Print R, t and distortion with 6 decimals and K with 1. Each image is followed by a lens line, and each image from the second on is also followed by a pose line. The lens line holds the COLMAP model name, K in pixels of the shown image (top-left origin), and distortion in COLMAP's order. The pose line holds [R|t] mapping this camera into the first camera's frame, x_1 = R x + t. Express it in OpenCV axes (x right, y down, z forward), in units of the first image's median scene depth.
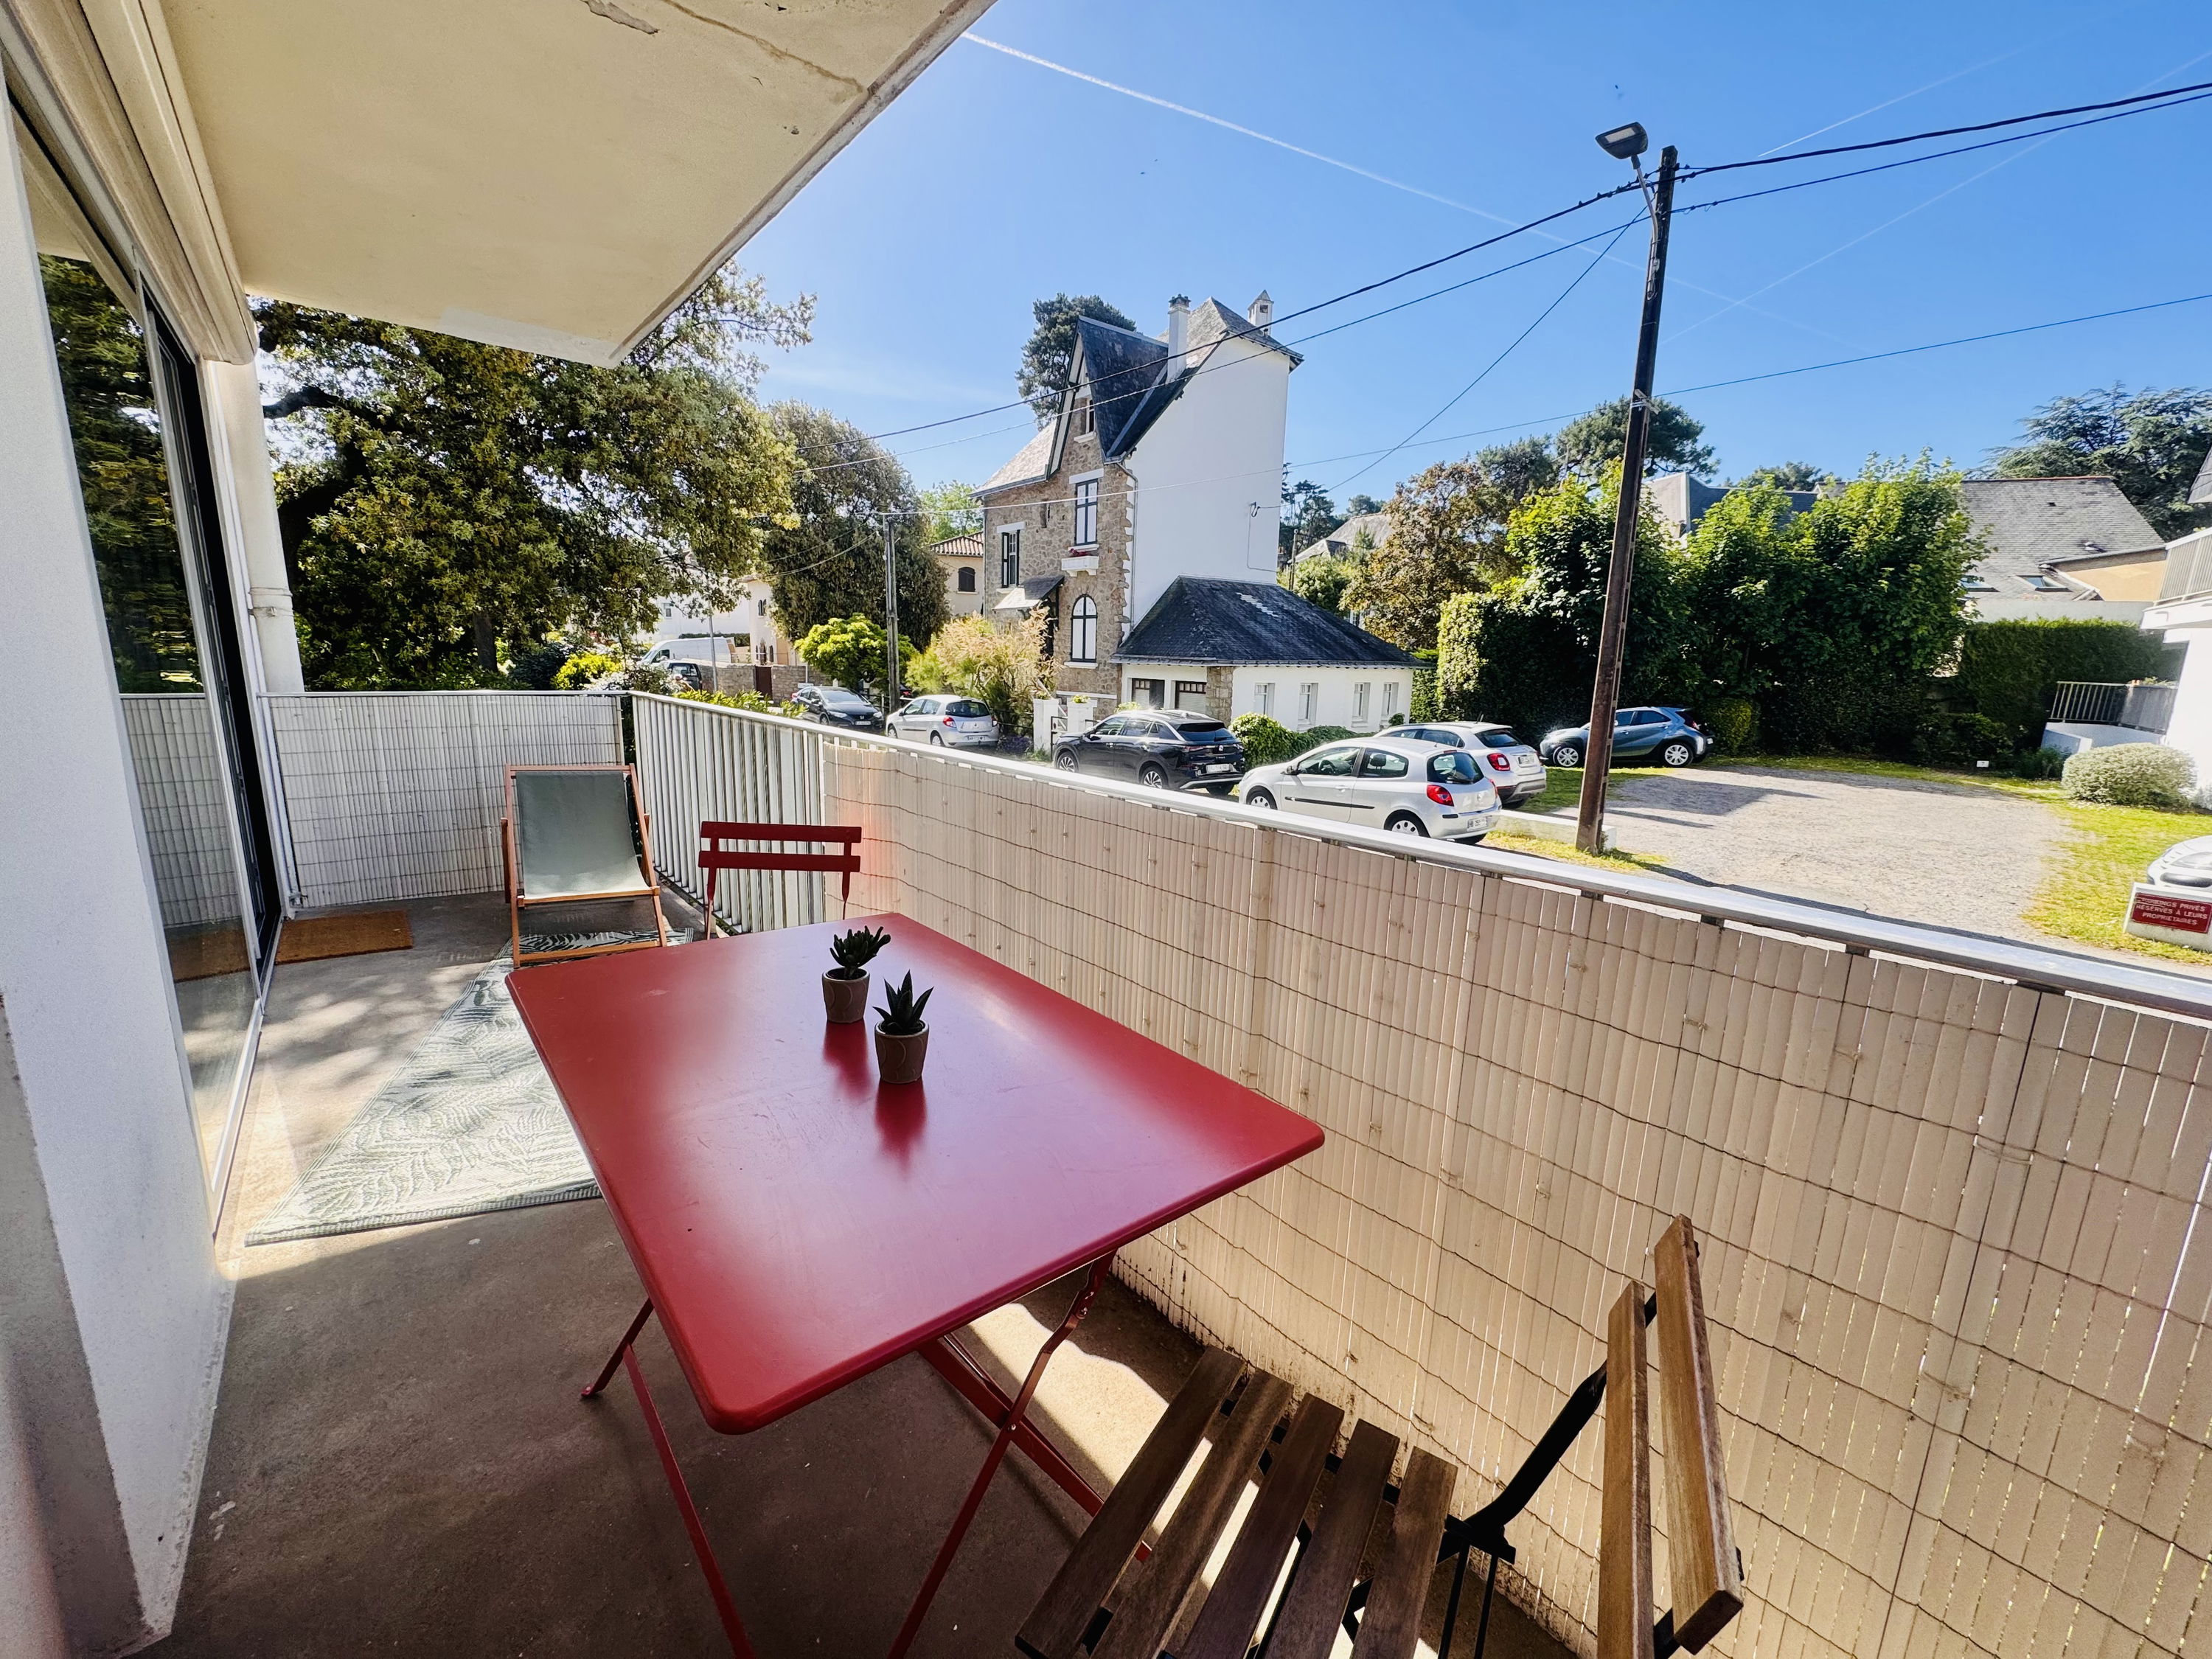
lens RADIAL K [[879.6, 0, 1108.8], [0, 879.6, 834.6], [0, 0, 1]] dist [-0.004956, 0.001229]
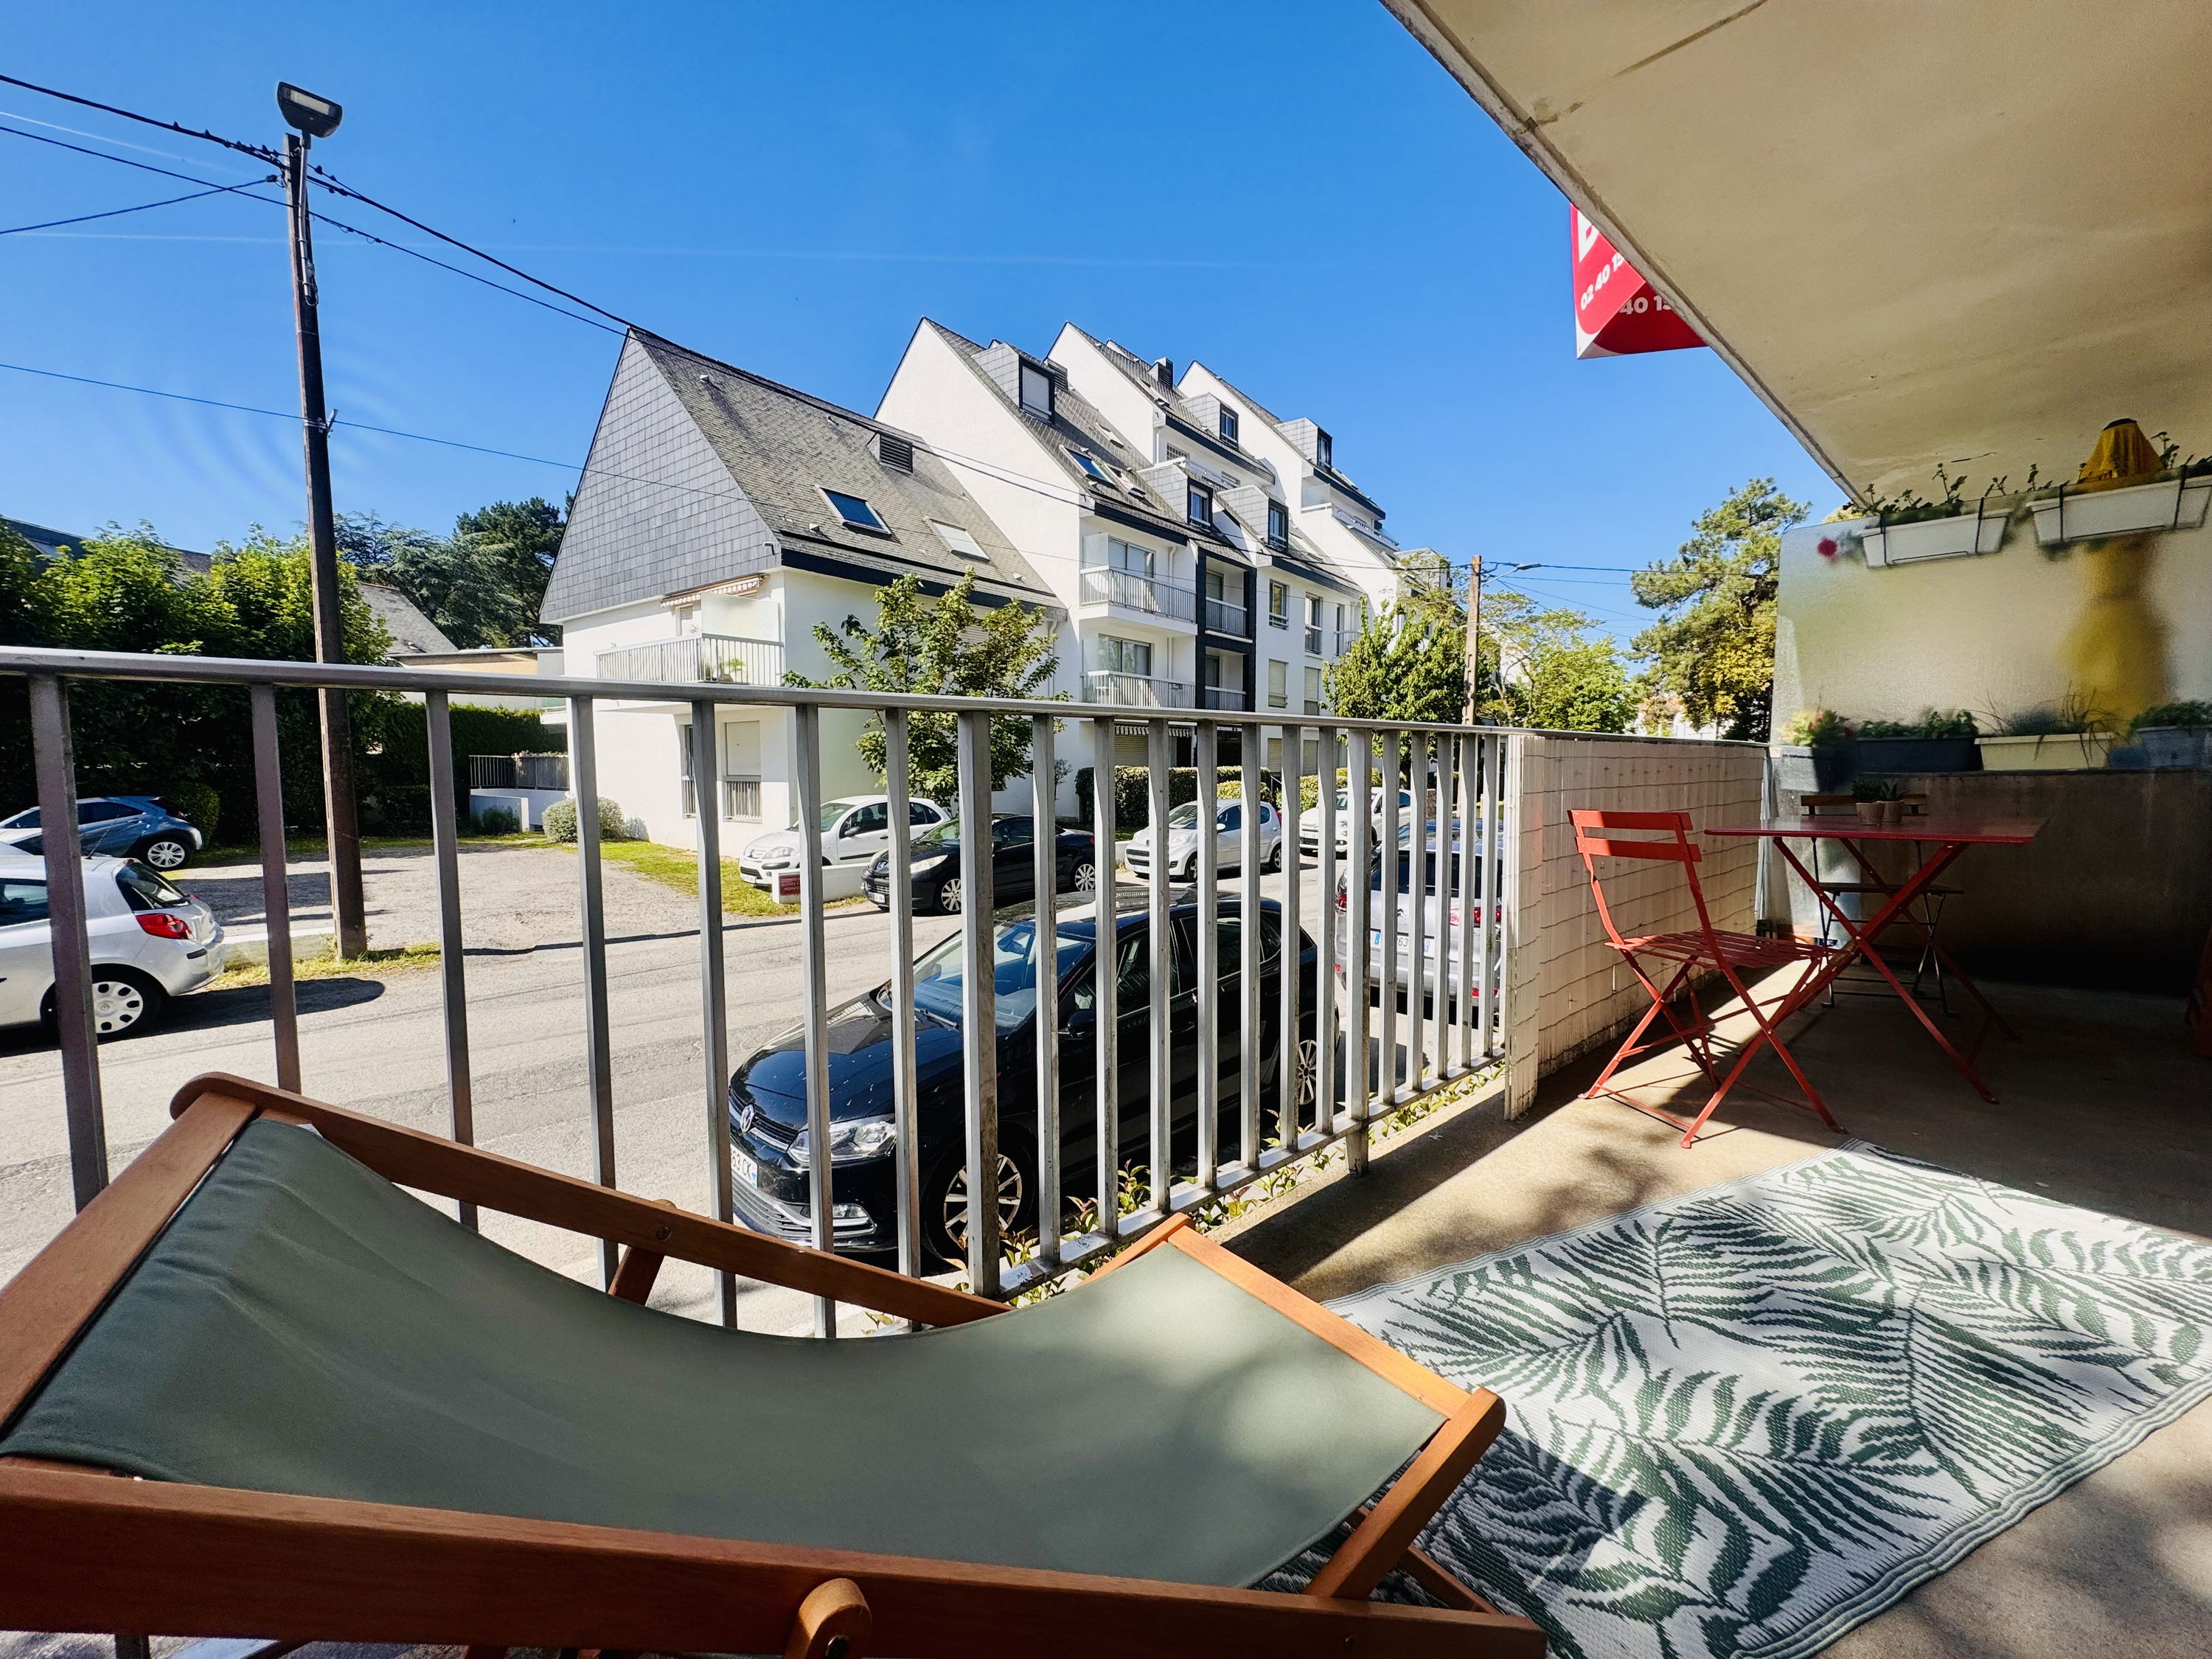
lens RADIAL K [[879.6, 0, 1109.6], [0, 879.6, 823.7], [0, 0, 1]] dist [-0.004956, 0.001229]
pose [[-0.018964, -0.091678, 0.995608, -0.273286], [0.200977, 0.975112, 0.093619, -0.040517], [-0.979412, 0.201870, -0.000066, 0.322386]]
